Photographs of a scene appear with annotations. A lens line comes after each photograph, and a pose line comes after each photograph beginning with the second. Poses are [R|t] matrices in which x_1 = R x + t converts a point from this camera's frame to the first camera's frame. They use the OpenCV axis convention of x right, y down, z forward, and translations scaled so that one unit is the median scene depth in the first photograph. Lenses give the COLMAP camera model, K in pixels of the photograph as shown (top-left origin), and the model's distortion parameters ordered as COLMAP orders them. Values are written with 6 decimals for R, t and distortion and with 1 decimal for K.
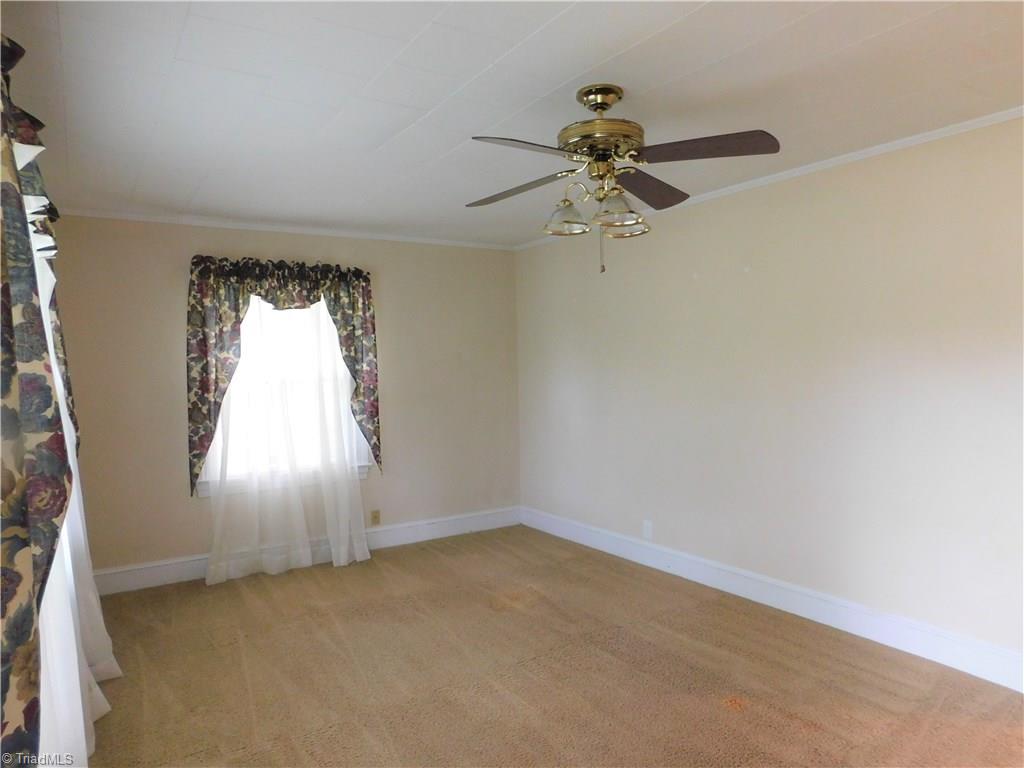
lens RADIAL K [[694.3, 0, 512.0], [0, 694.3, 384.0], [0, 0, 1]] dist [0.001272, 0.001034]
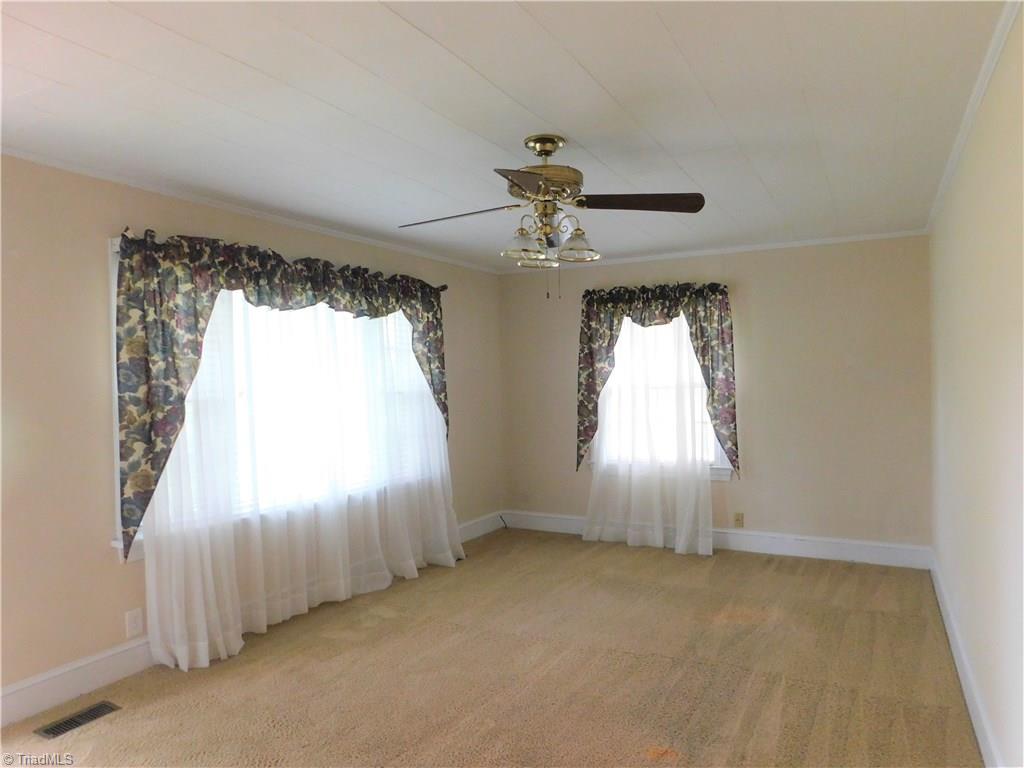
lens RADIAL K [[694.3, 0, 512.0], [0, 694.3, 384.0], [0, 0, 1]] dist [0.001272, 0.001034]
pose [[0.500122, 0.022666, -0.865658, 0.578862], [-0.022842, 0.999655, 0.012977, -0.018658], [0.865653, 0.013283, 0.500468, 0.204593]]
